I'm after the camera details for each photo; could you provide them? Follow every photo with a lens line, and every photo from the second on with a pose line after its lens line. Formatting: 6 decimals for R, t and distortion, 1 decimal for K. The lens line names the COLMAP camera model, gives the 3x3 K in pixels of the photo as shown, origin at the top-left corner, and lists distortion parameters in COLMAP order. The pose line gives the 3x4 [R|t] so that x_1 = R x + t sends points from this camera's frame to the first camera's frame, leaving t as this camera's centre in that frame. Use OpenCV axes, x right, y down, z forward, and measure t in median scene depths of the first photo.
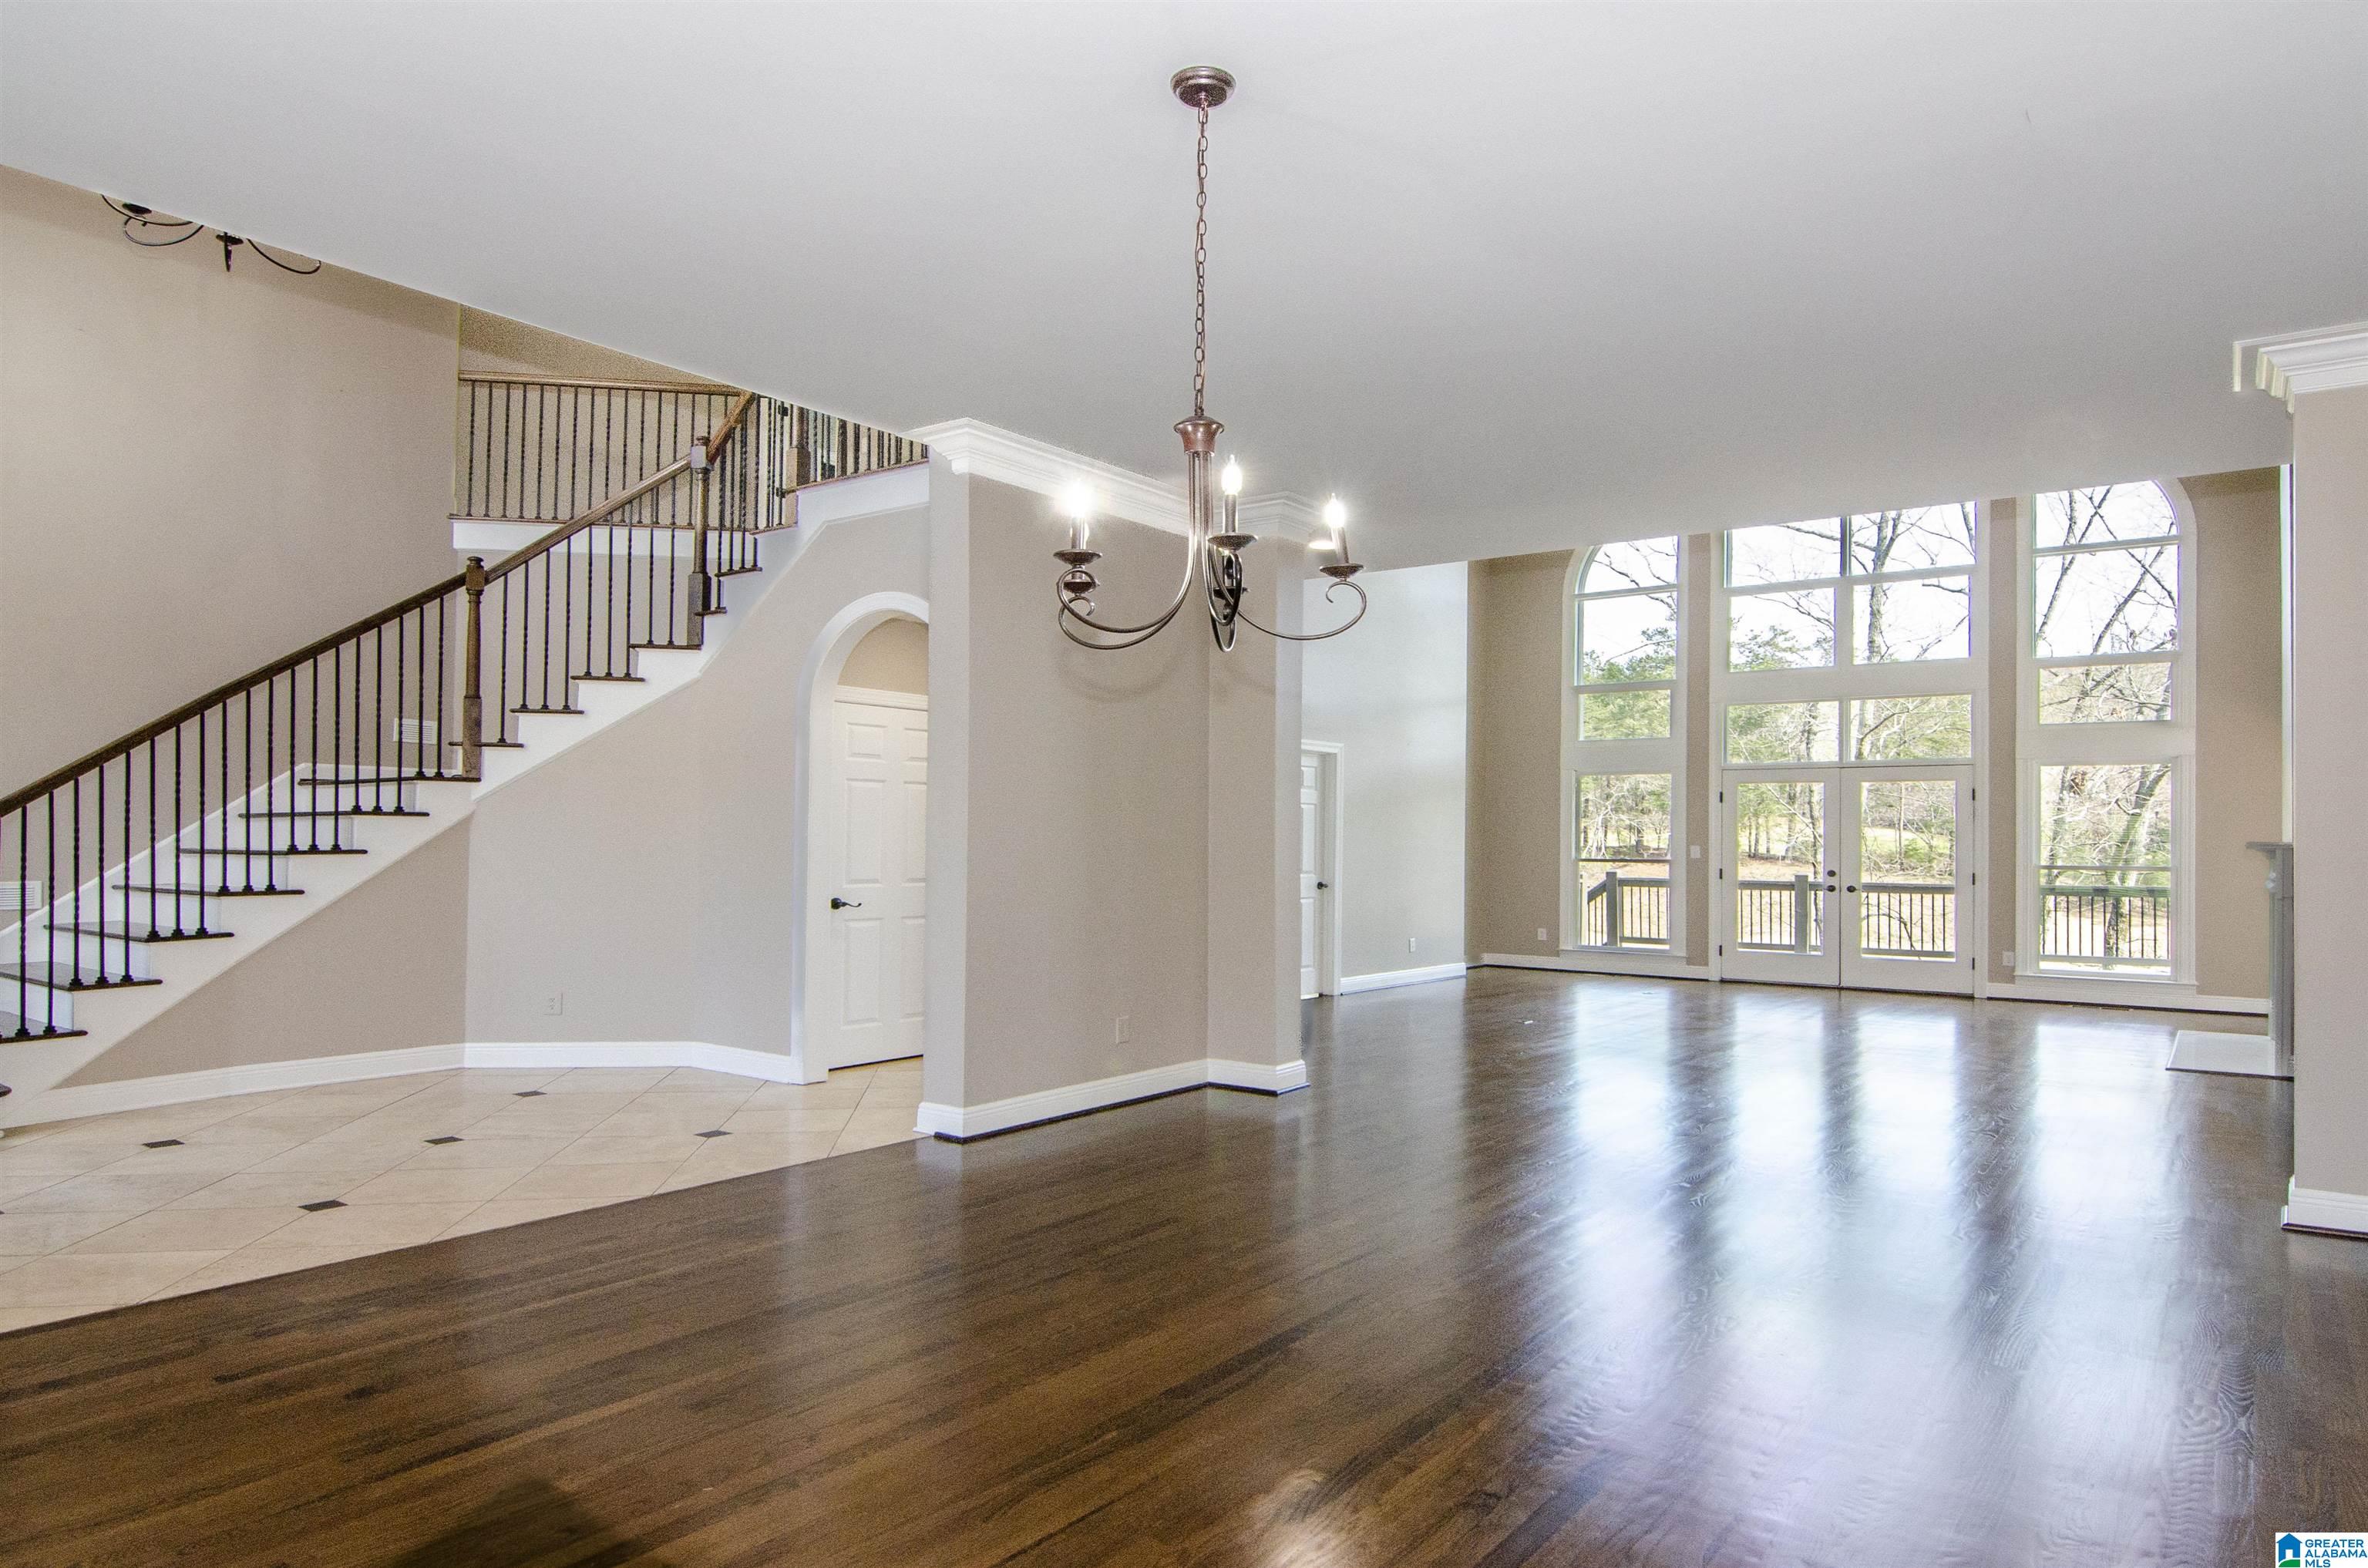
lens RADIAL K [[1276.5, 0, 1186.0], [0, 1276.5, 845.9], [0, 0, 1]] dist [-0.000134, 0.000312]
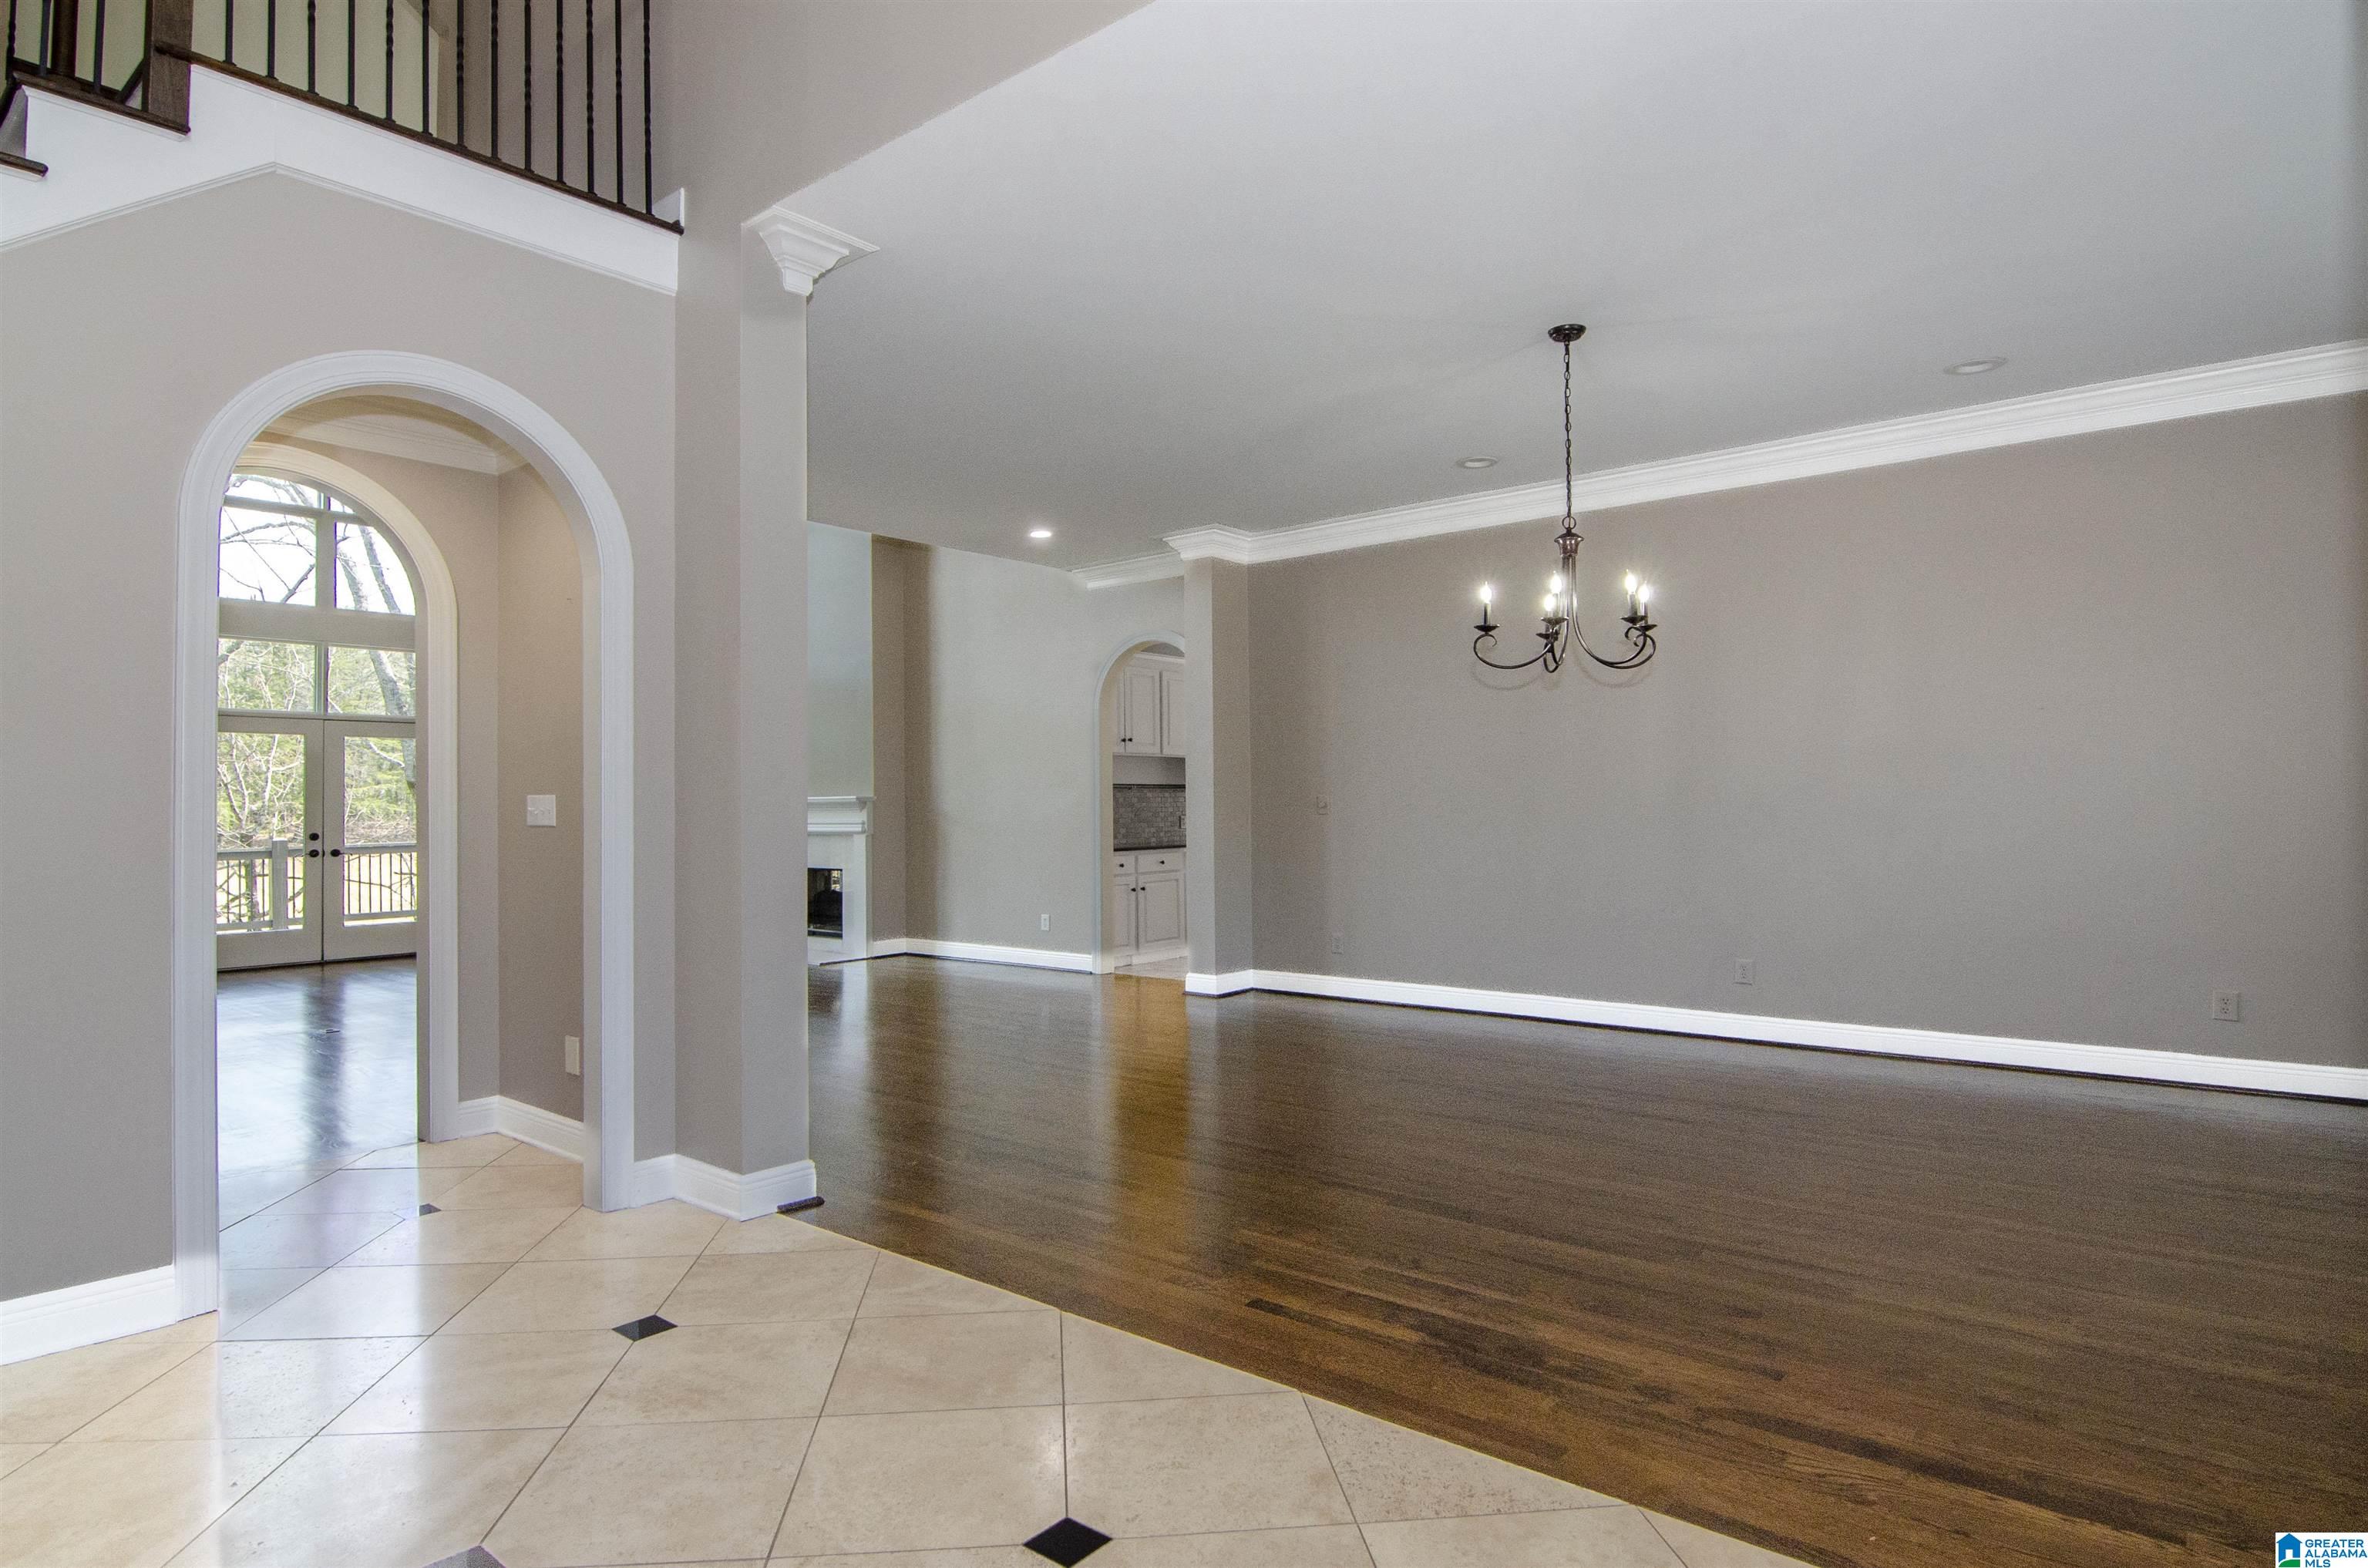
lens RADIAL K [[1372.7, 0, 1184.0], [0, 1372.7, 784.0], [0, 0, 1]] dist [0.025660, -0.000030]
pose [[0.027293, 0.019990, 0.999428, -0.458509], [-0.002110, 0.999799, -0.019939, 0.002677], [-0.999625, -0.001565, 0.027330, 0.361510]]
